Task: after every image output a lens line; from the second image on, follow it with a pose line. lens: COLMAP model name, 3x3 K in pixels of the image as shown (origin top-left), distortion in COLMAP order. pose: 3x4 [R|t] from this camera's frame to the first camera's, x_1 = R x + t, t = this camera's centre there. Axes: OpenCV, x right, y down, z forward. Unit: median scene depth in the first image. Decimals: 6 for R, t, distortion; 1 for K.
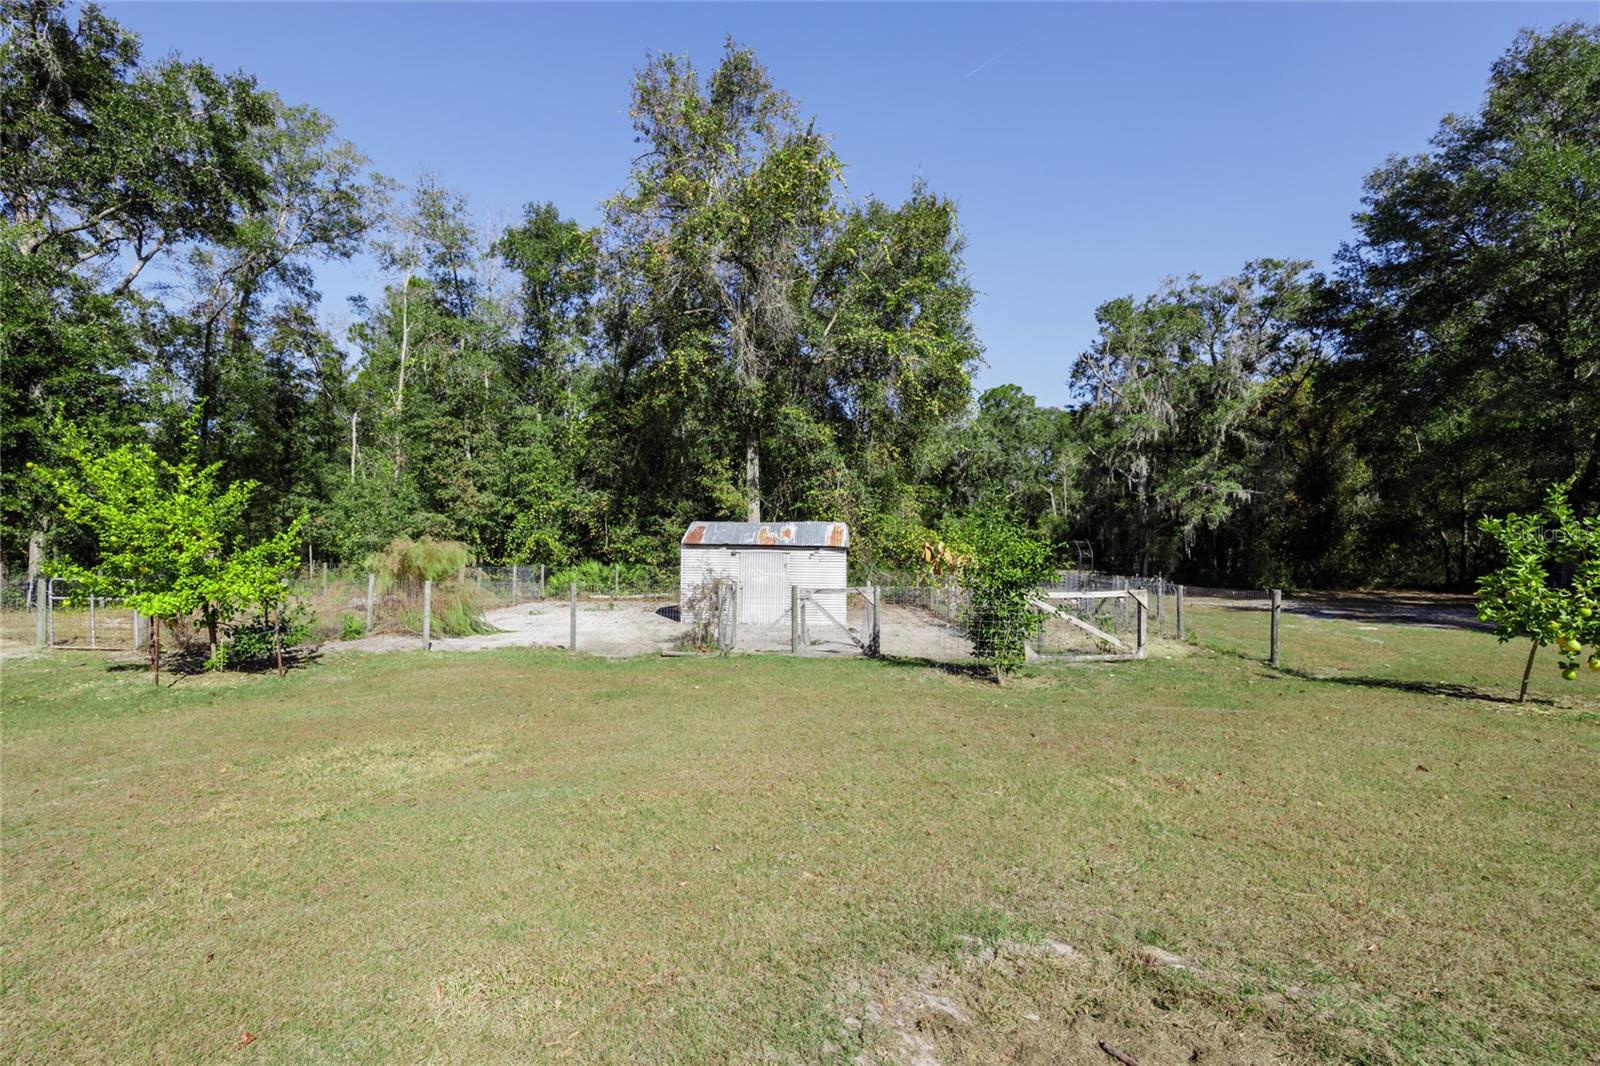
lens RADIAL K [[661.3, 0, 796.8], [0, 661.3, 544.1], [0, 0, 1]] dist [0.000365, 0.000135]
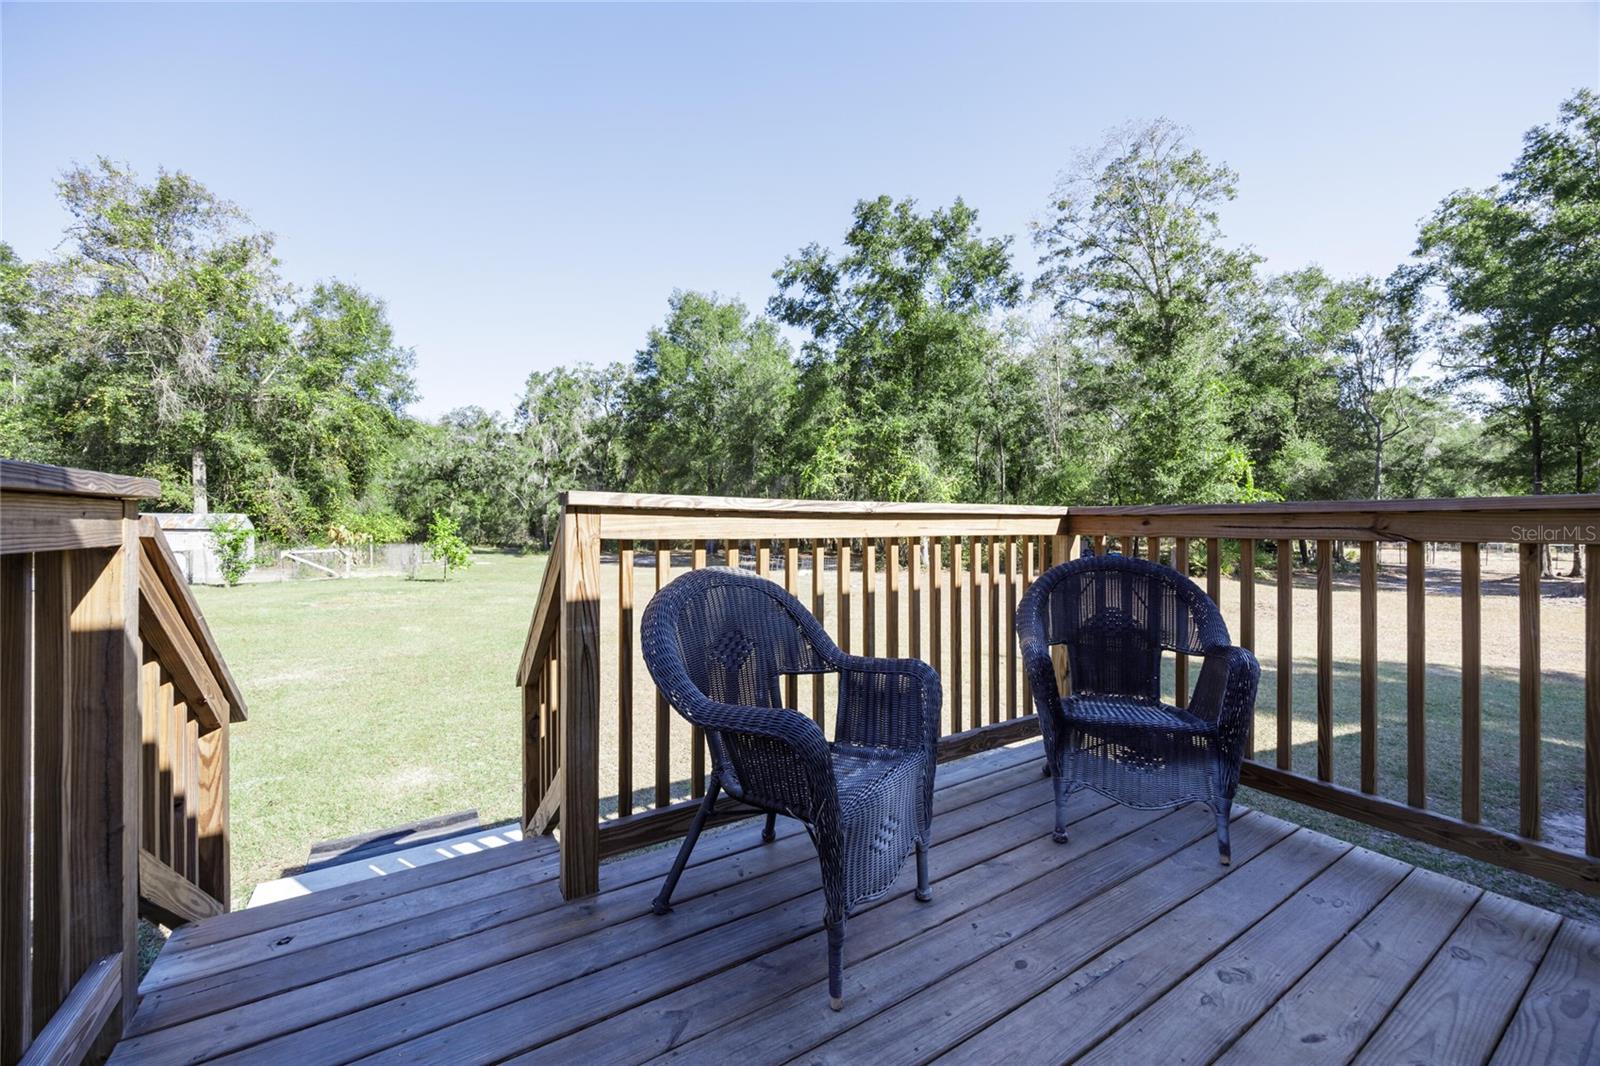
lens RADIAL K [[608.9, 0, 802.5], [0, 608.9, 527.9], [0, 0, 1]] dist [0.000155, 0.000003]
pose [[0.855486, -0.000918, 0.517824, 0.380433], [-0.002428, 0.999980, 0.005784, -0.009203], [-0.517820, -0.006206, 0.855467, -0.793546]]
